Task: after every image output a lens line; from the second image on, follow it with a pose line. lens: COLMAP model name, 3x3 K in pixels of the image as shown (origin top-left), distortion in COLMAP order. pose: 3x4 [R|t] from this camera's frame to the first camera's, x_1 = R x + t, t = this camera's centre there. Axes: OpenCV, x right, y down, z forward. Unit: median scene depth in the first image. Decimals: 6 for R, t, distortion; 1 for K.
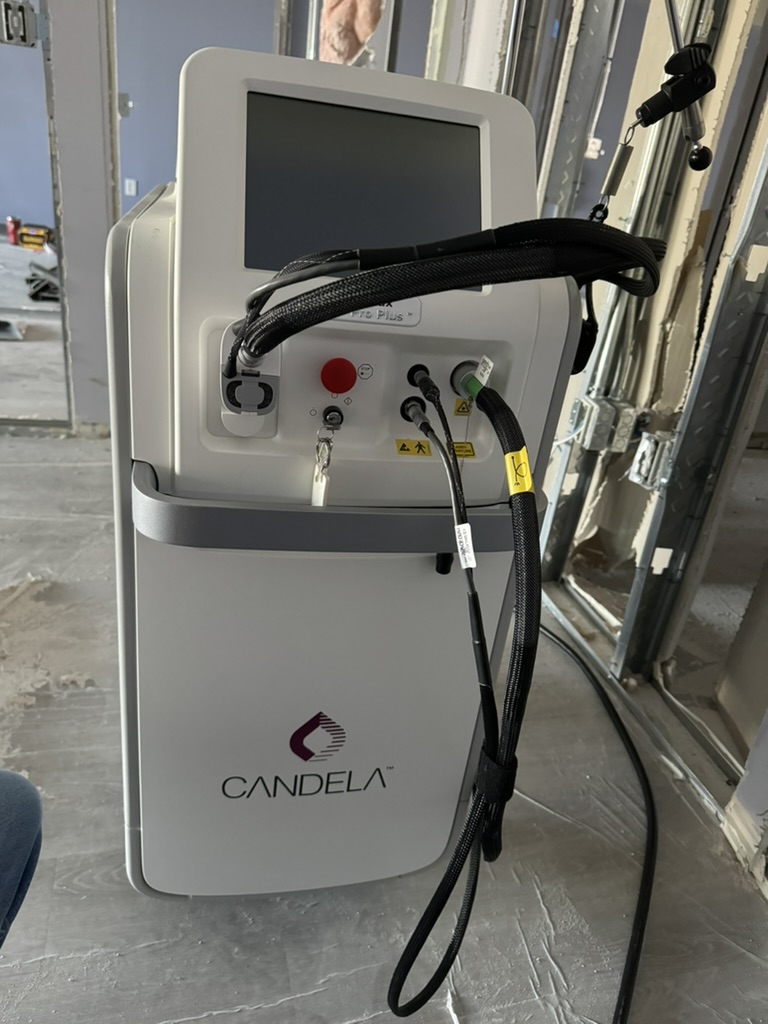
lens RADIAL K [[730.1, 0, 384.2], [0, 730.1, 505.3], [0, 0, 1]] dist [0.010806, -0.024528]
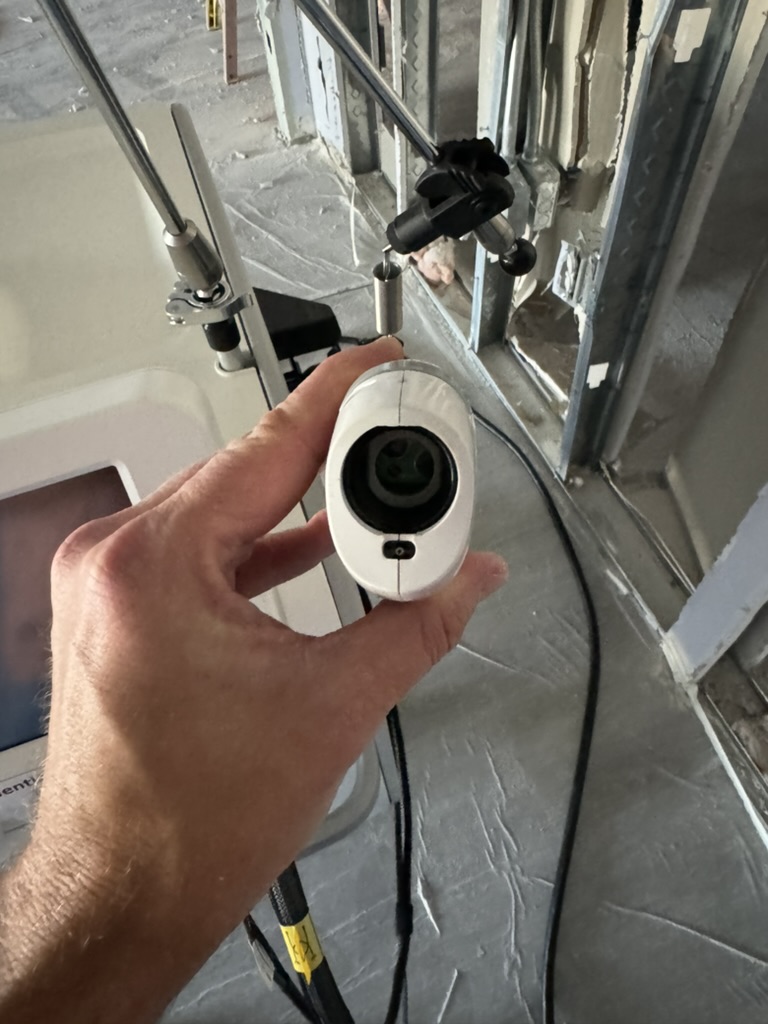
lens RADIAL K [[720.3, 0, 380.9], [0, 720.3, 448.6], [0, 0, 1]] dist [-0.007774, 0.000267]
pose [[0.973991, -0.212667, -0.078189, 0.180608], [0.223079, 0.839552, 0.495367, -0.350731], [-0.039704, -0.499926, 0.865158, 0.222747]]
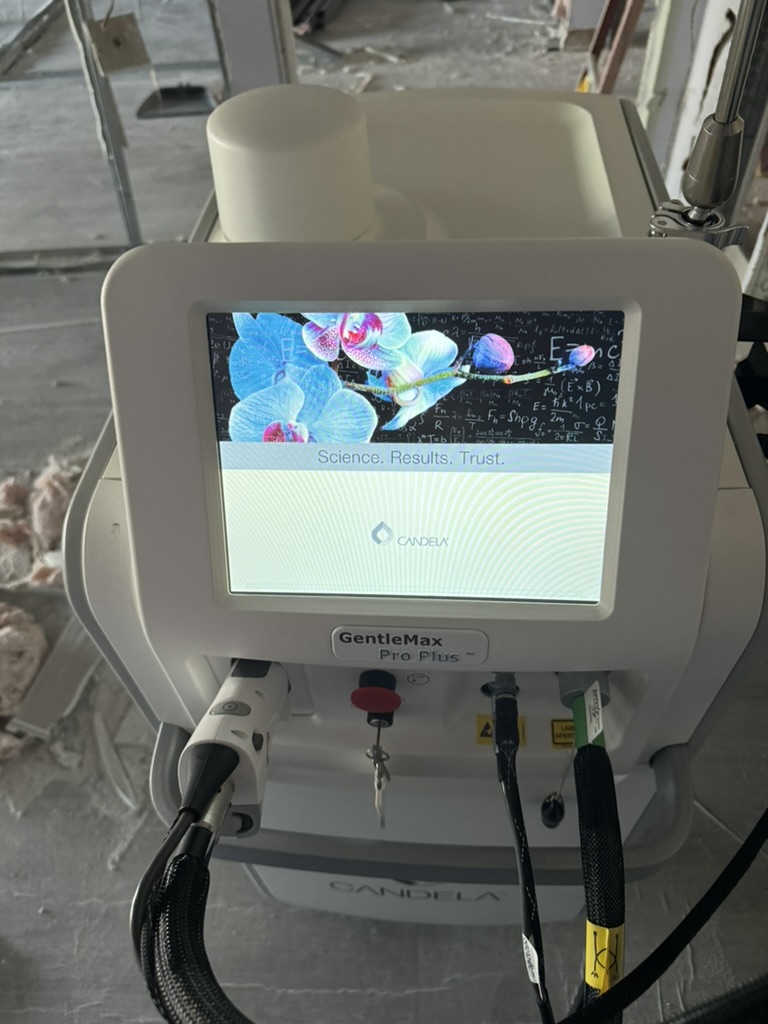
lens RADIAL K [[733.8, 0, 378.8], [0, 733.8, 513.5], [0, 0, 1]] dist [-0.003454, -0.009826]
pose [[0.945585, 0.087367, -0.313425, 0.064637], [0.043523, 0.920657, 0.387939, -0.269511], [0.322450, -0.380471, 0.866757, 0.192696]]
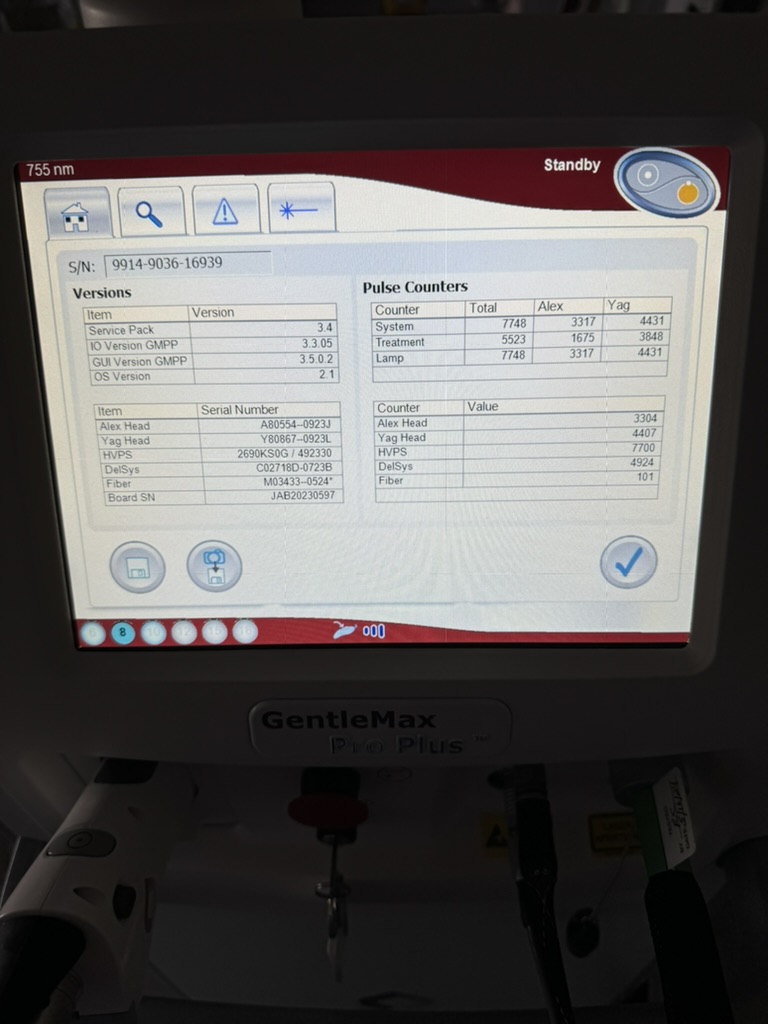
lens RADIAL K [[719.5, 0, 386.2], [0, 719.5, 533.7], [0, 0, 1]] dist [0.000010, -0.115752]
pose [[0.965382, 0.055773, -0.254809, 0.032089], [0.043139, 0.929283, 0.366841, -0.214019], [0.257250, -0.365134, 0.894707, 0.292295]]
